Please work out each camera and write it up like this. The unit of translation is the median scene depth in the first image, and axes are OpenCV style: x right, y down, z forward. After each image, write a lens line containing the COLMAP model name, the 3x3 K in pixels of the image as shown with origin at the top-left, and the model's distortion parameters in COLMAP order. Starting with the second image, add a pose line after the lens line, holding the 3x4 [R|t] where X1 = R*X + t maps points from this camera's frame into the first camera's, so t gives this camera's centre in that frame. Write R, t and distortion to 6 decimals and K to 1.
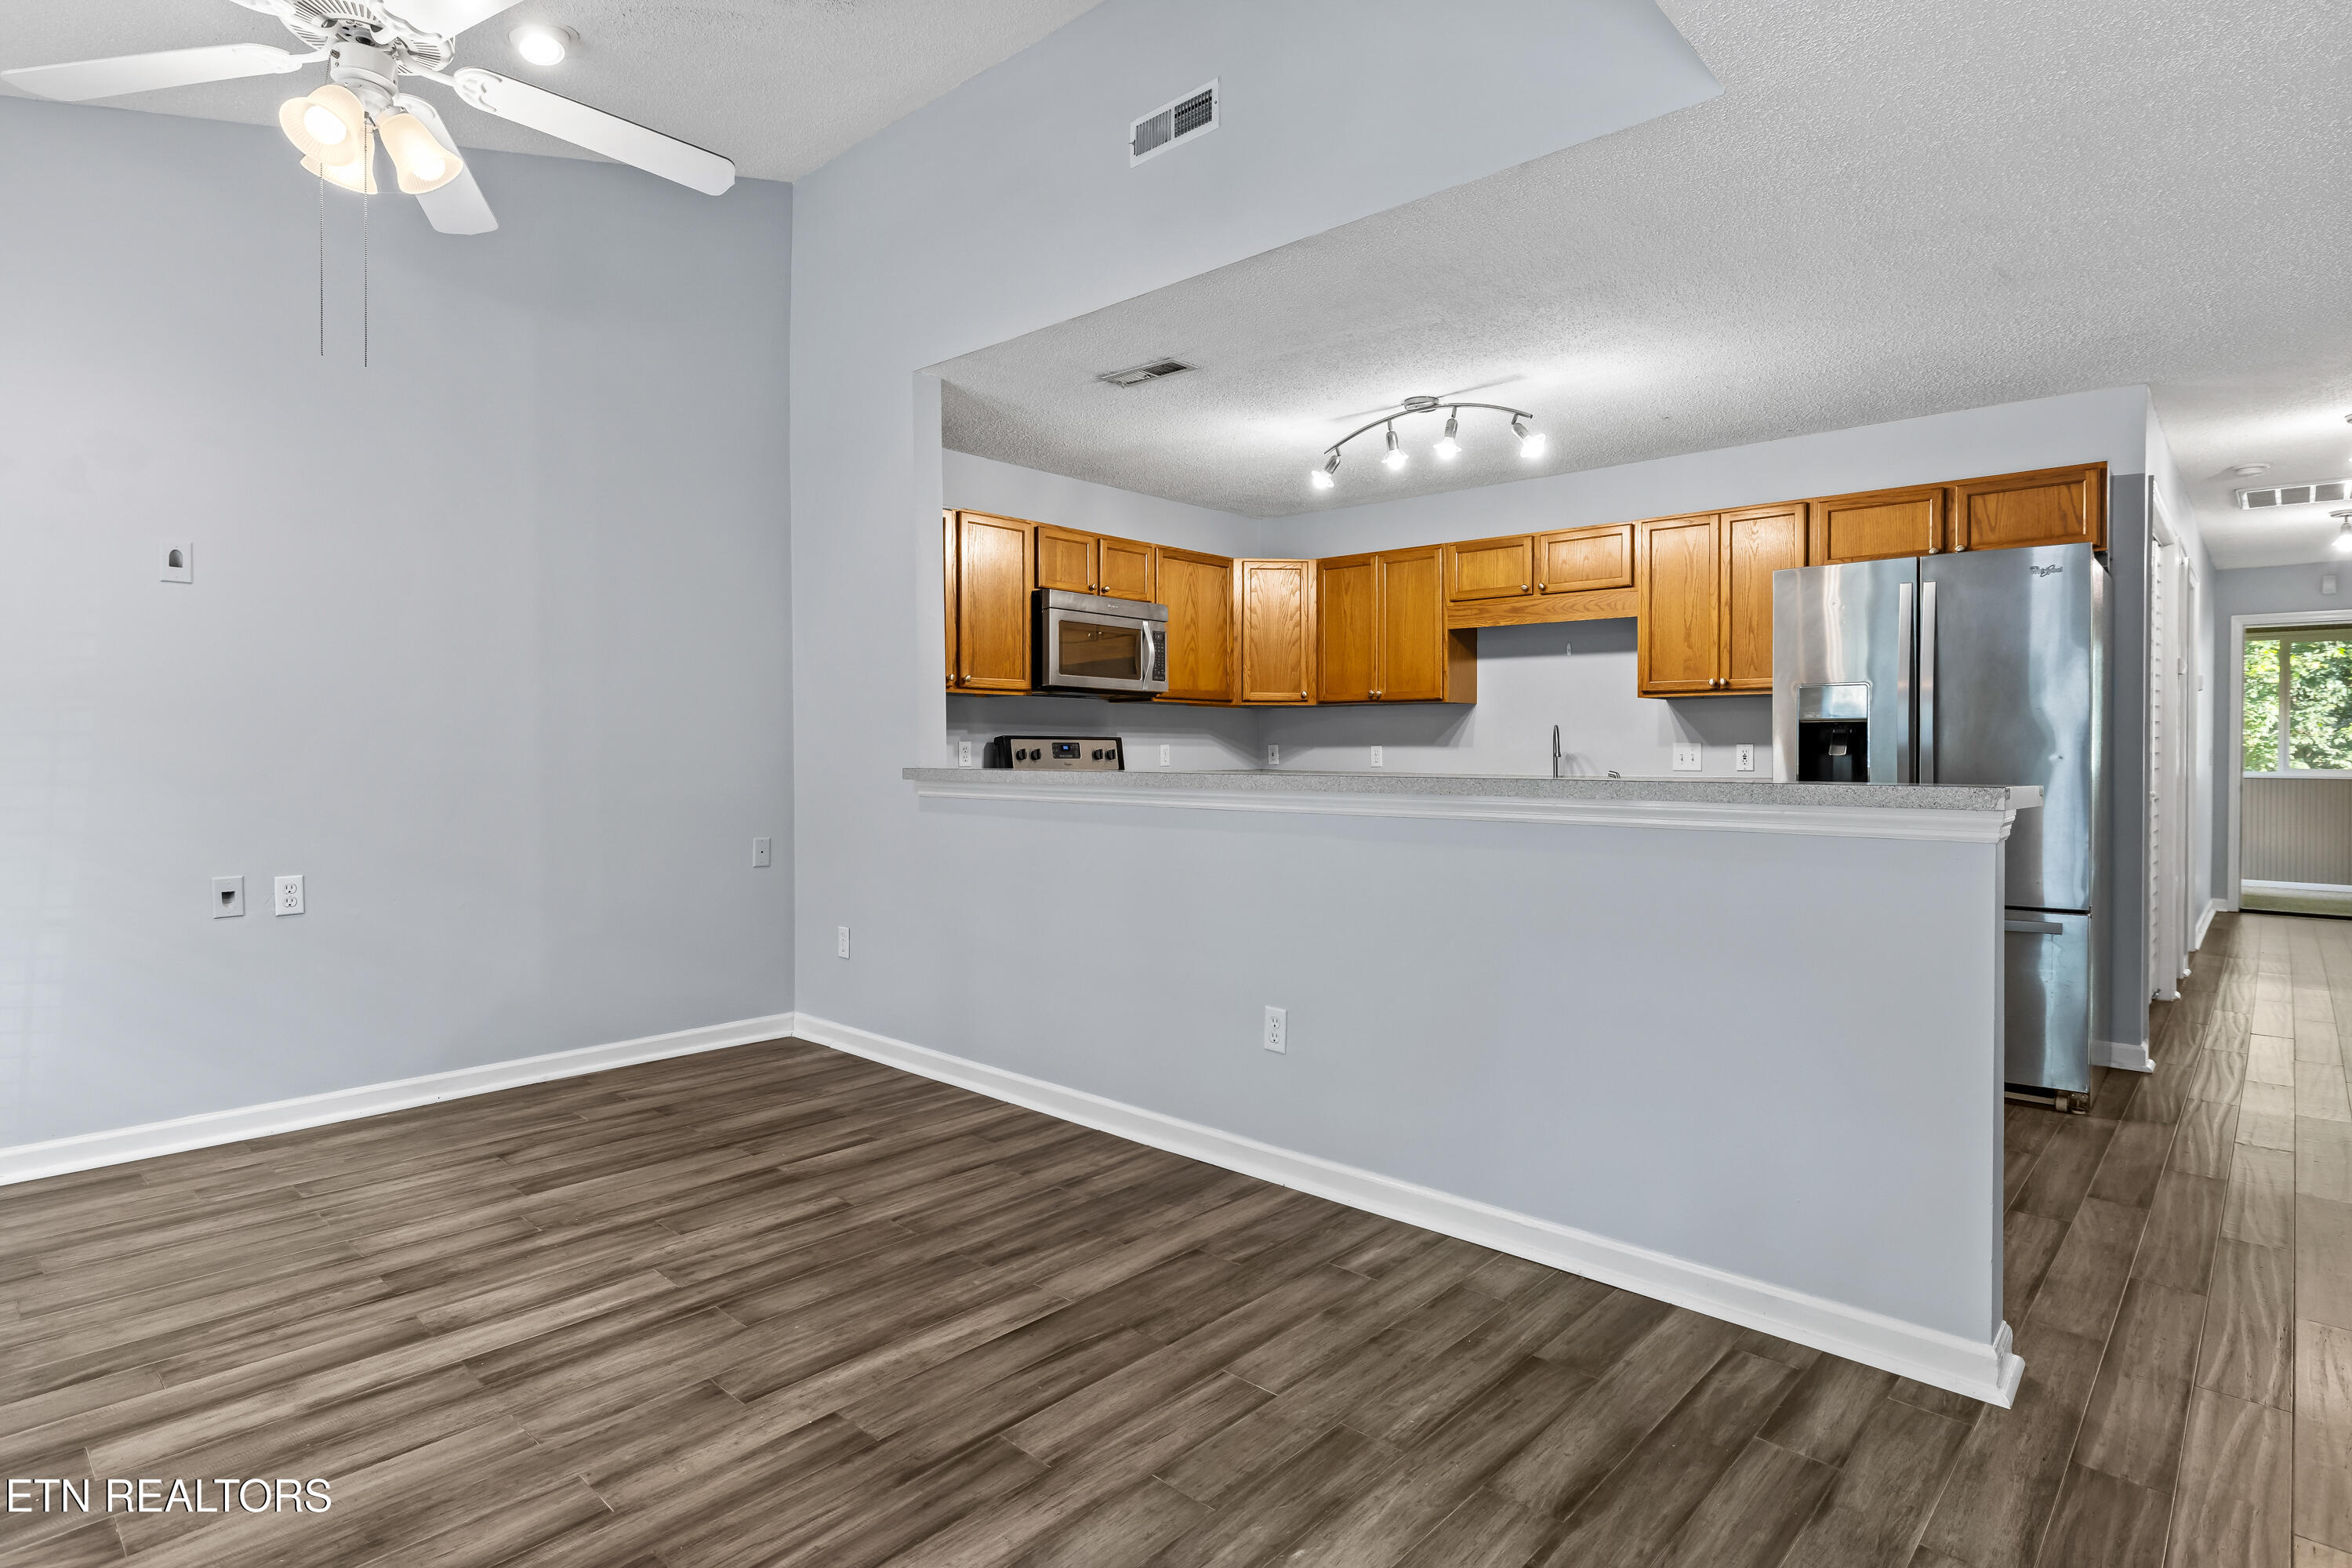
lens RADIAL K [[1216.1, 0, 1167.9], [0, 1216.1, 755.9], [0, 0, 1]] dist [0.000497, -0.001216]
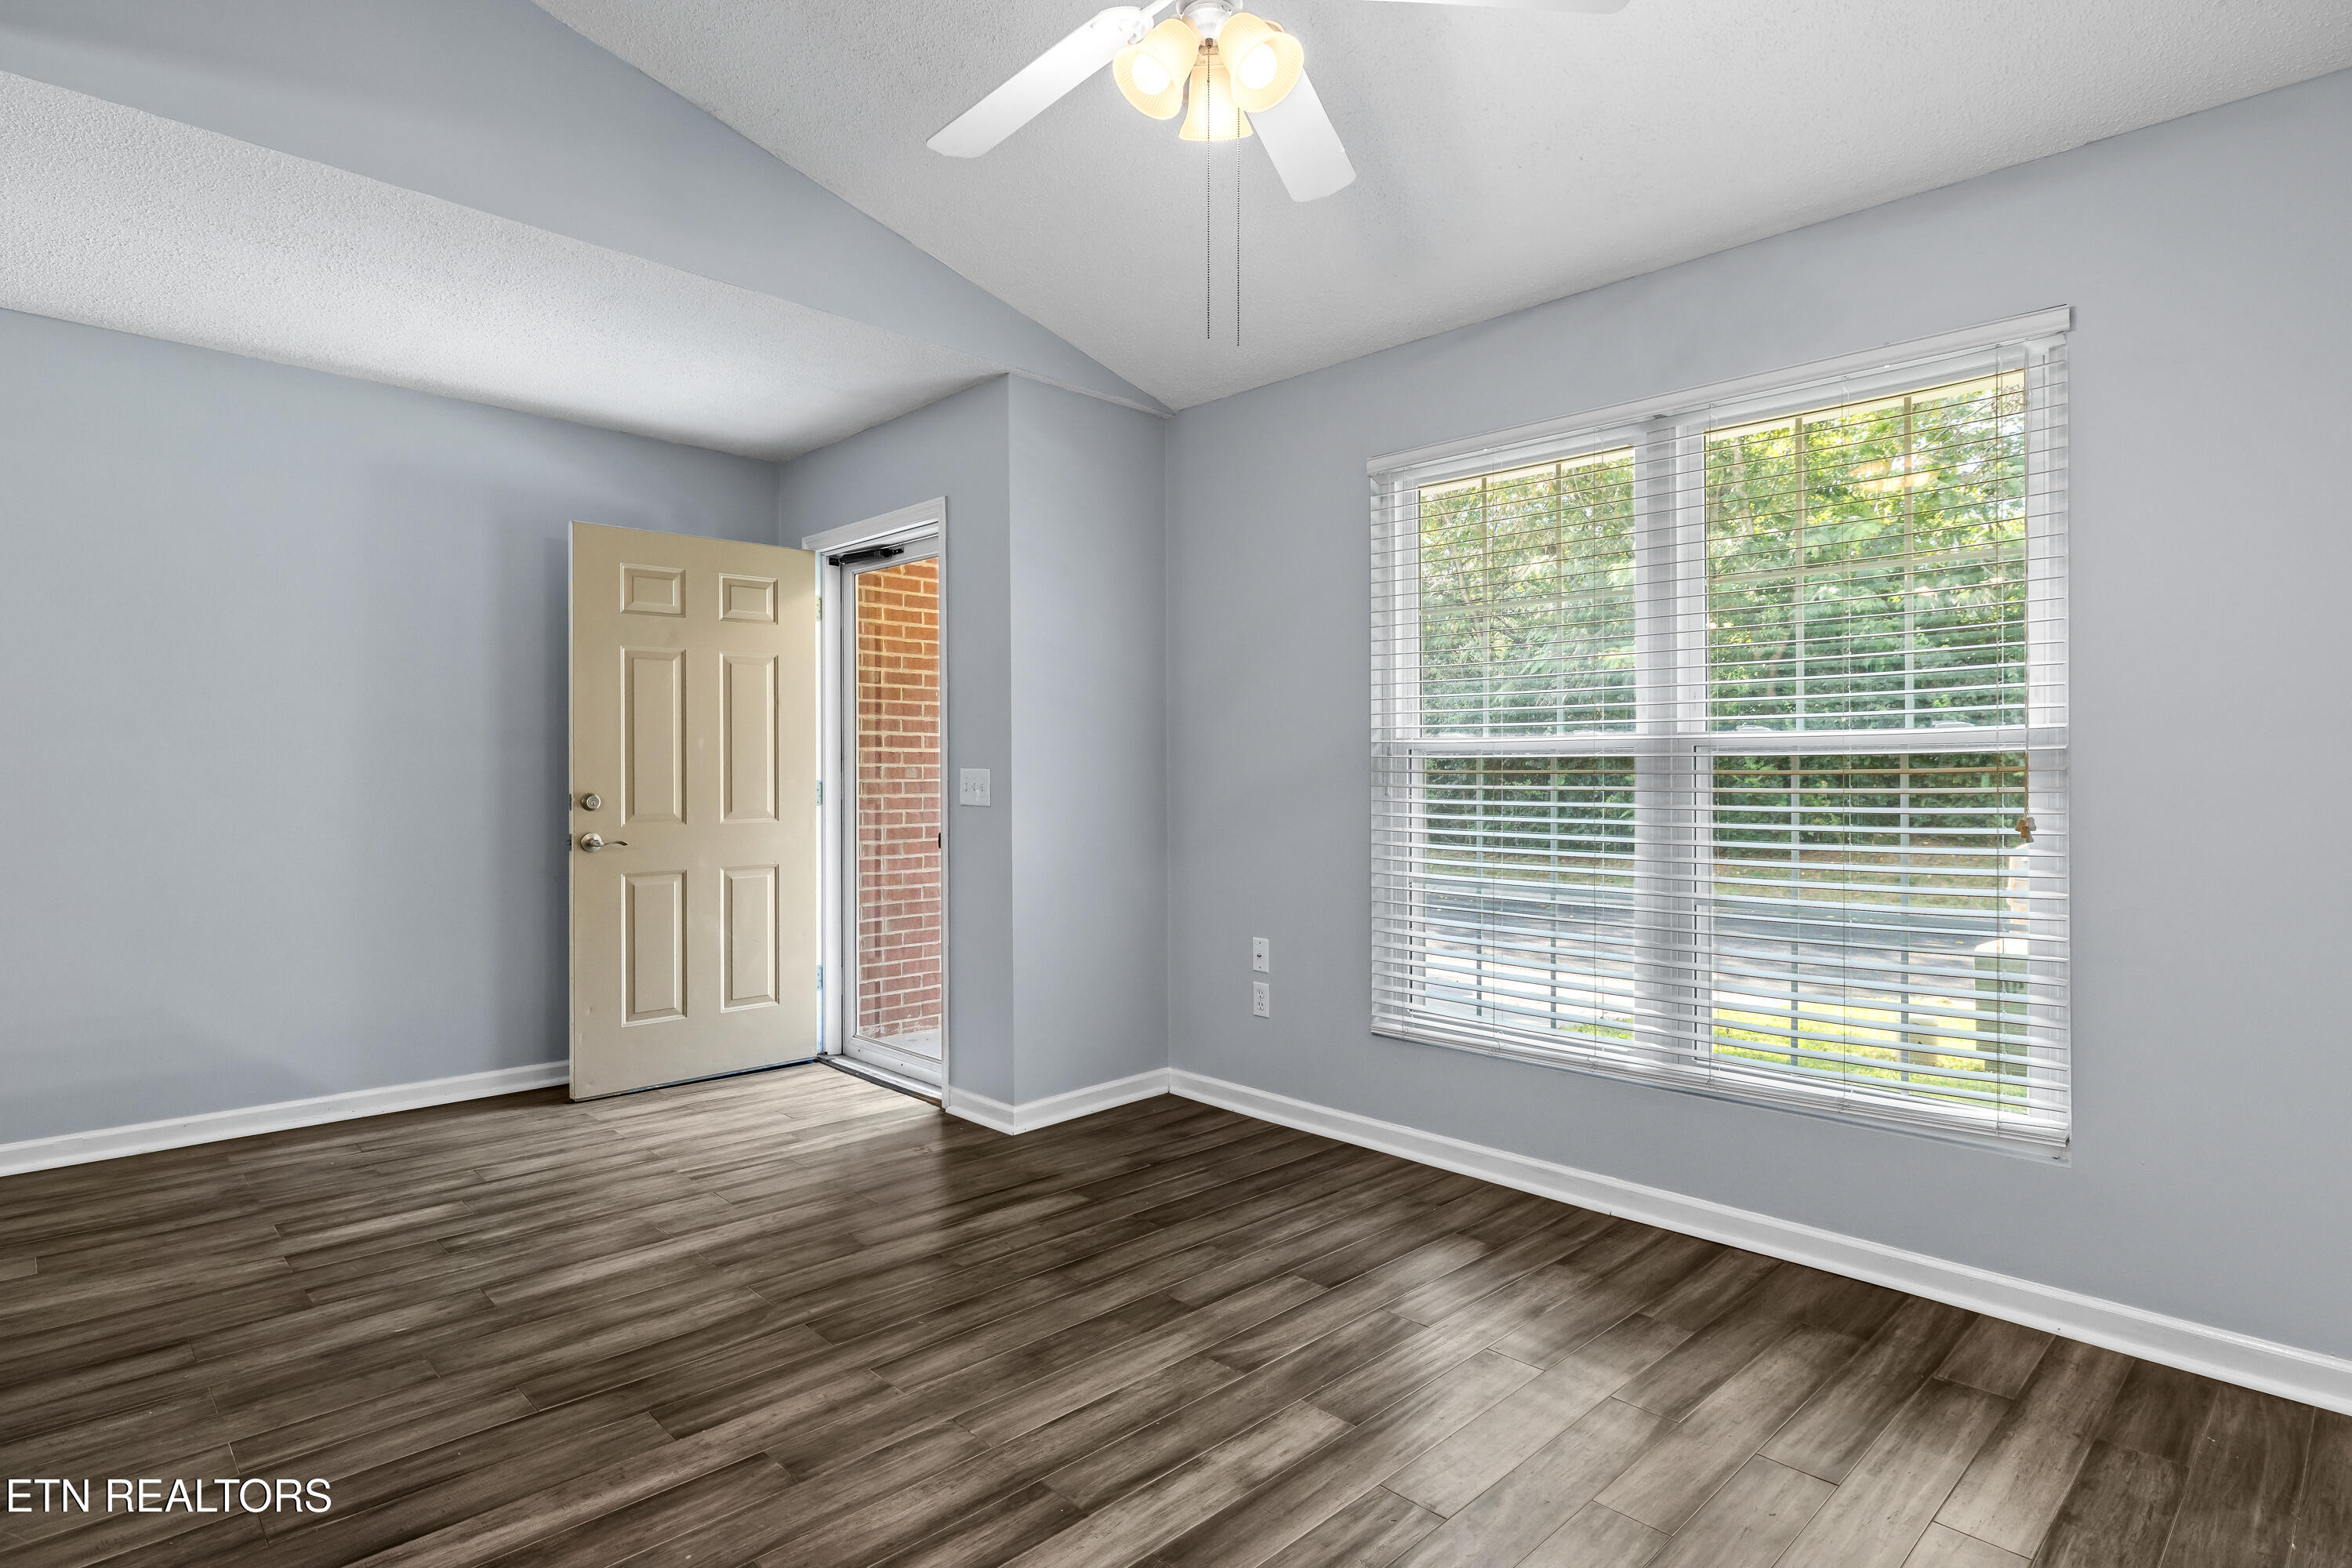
lens RADIAL K [[1216.1, 0, 1164.1], [0, 1216.1, 751.7], [0, 0, 1]] dist [0.000497, -0.001216]
pose [[-0.998520, -0.006514, 0.053995, -0.496455], [-0.006944, 0.999946, -0.007783, -0.020078], [-0.053941, -0.008147, -0.998511, 1.356482]]
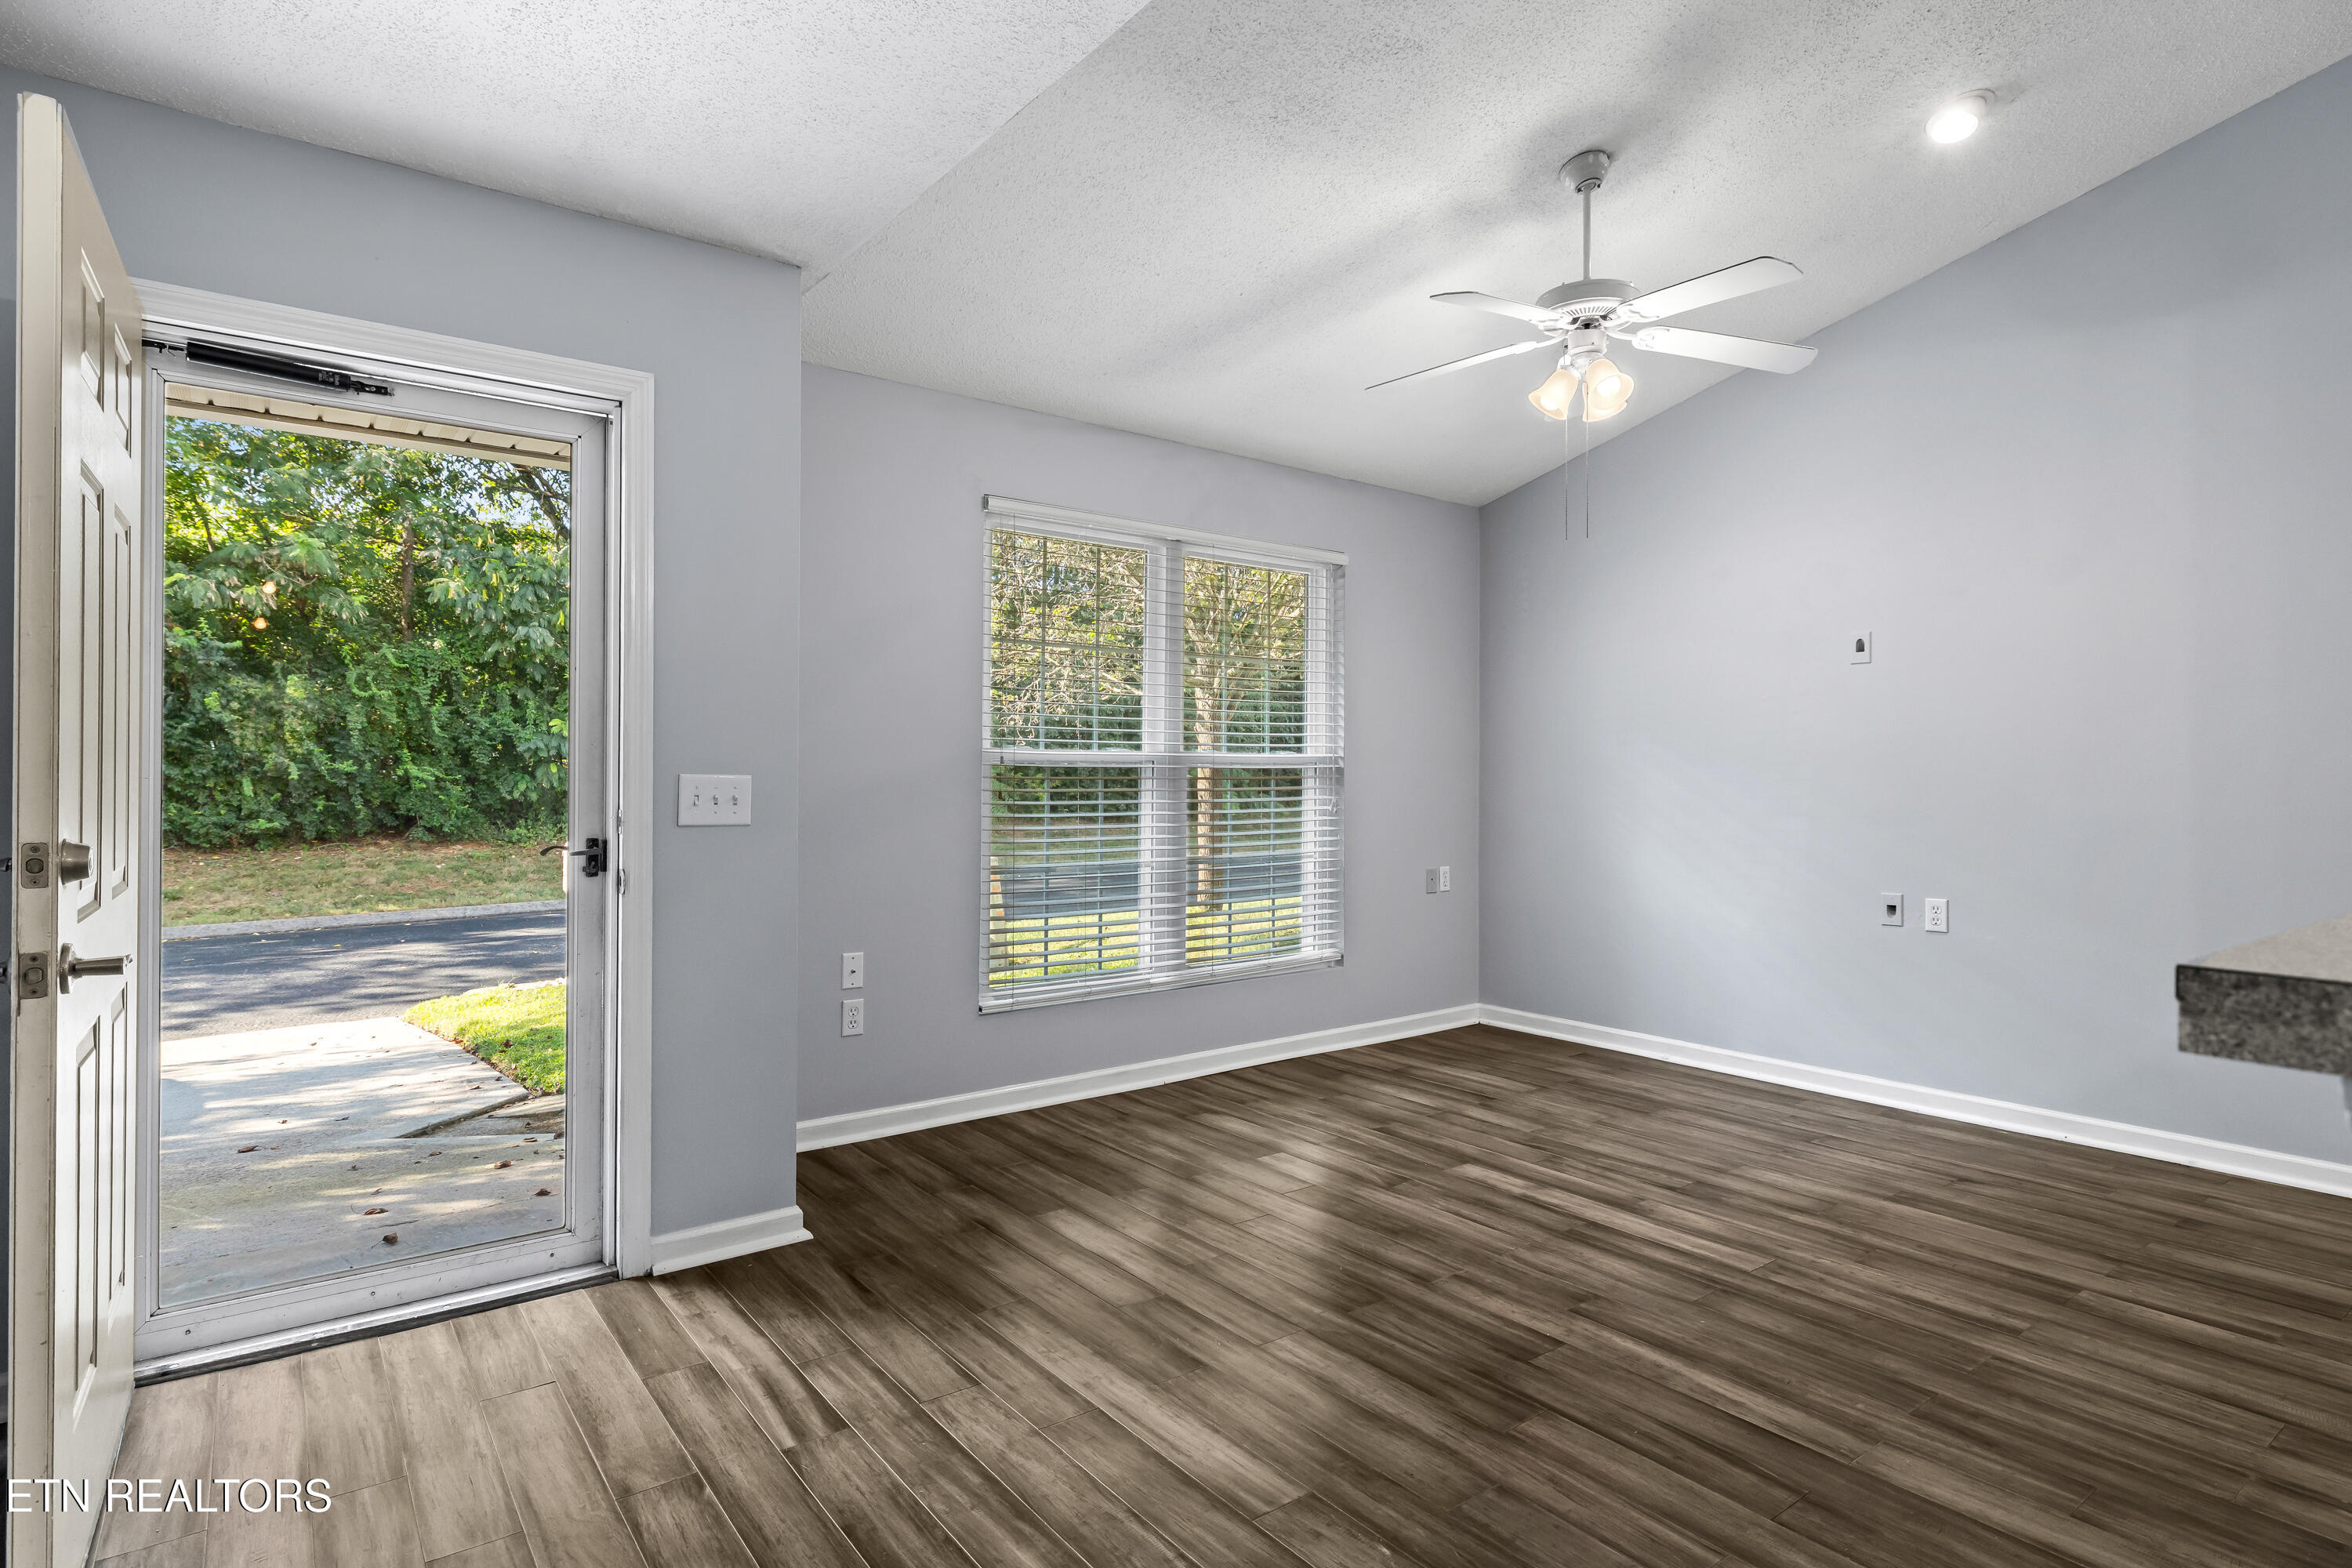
lens RADIAL K [[1216.1, 0, 1173.1], [0, 1216.1, 767.3], [0, 0, 1]] dist [0.000497, -0.001216]
pose [[-0.176866, -0.013156, -0.984147, 0.673024], [-0.009933, 0.999884, -0.011581, -0.009599], [0.984185, 0.007727, -0.176976, 0.561259]]
